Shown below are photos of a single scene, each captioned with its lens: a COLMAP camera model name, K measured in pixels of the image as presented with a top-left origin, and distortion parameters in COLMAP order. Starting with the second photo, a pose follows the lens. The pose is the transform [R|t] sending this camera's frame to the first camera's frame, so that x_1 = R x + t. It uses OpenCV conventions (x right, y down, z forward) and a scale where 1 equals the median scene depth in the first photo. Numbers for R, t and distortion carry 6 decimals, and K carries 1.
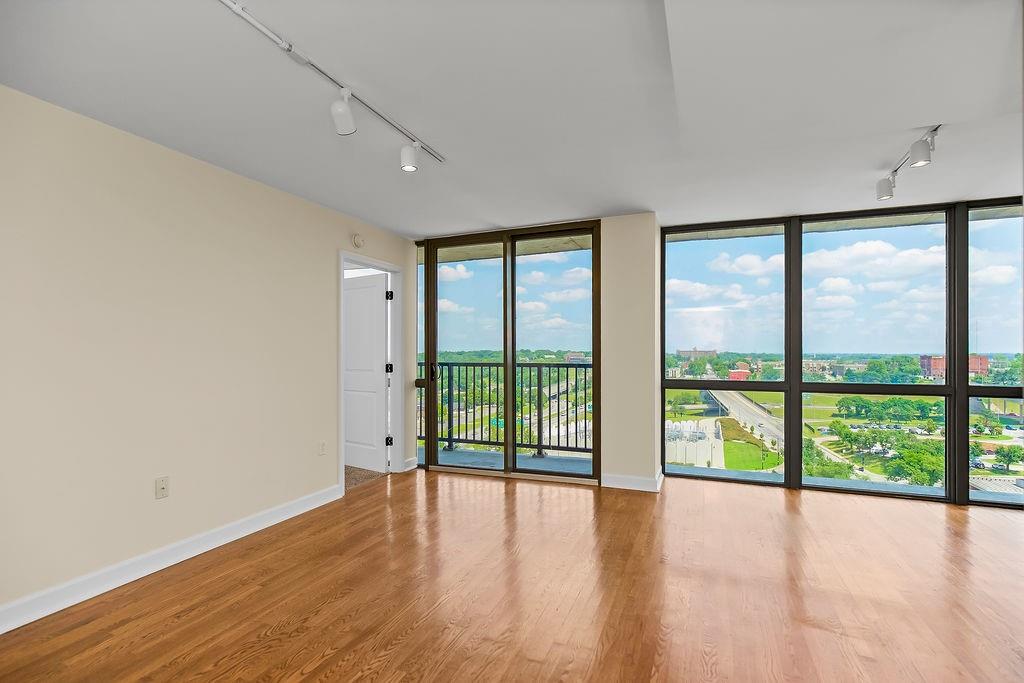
lens RADIAL K [[485.9, 0, 511.0], [0, 485.9, 353.1], [0, 0, 1]] dist [-0.016122, -0.000172]
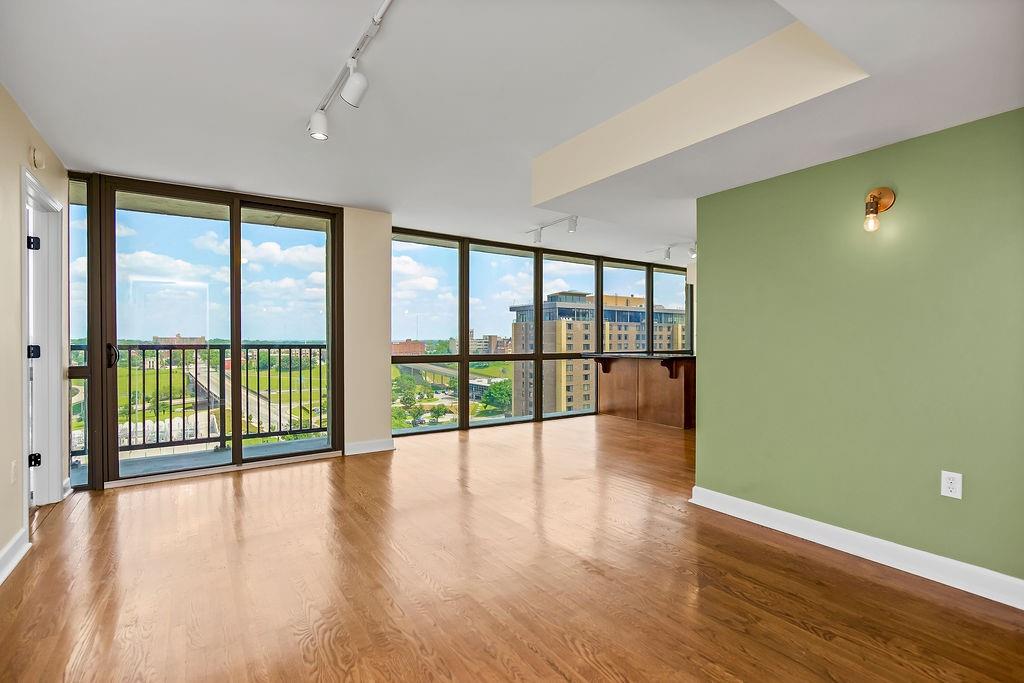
lens RADIAL K [[479.0, 0, 511.7], [0, 479.0, 344.7], [0, 0, 1]] dist [-0.007623, 0.000960]
pose [[0.558711, -0.007445, 0.829329, -0.446938], [0.001988, 0.999969, 0.007638, 0.018876], [-0.829360, -0.002619, 0.558709, 0.087792]]
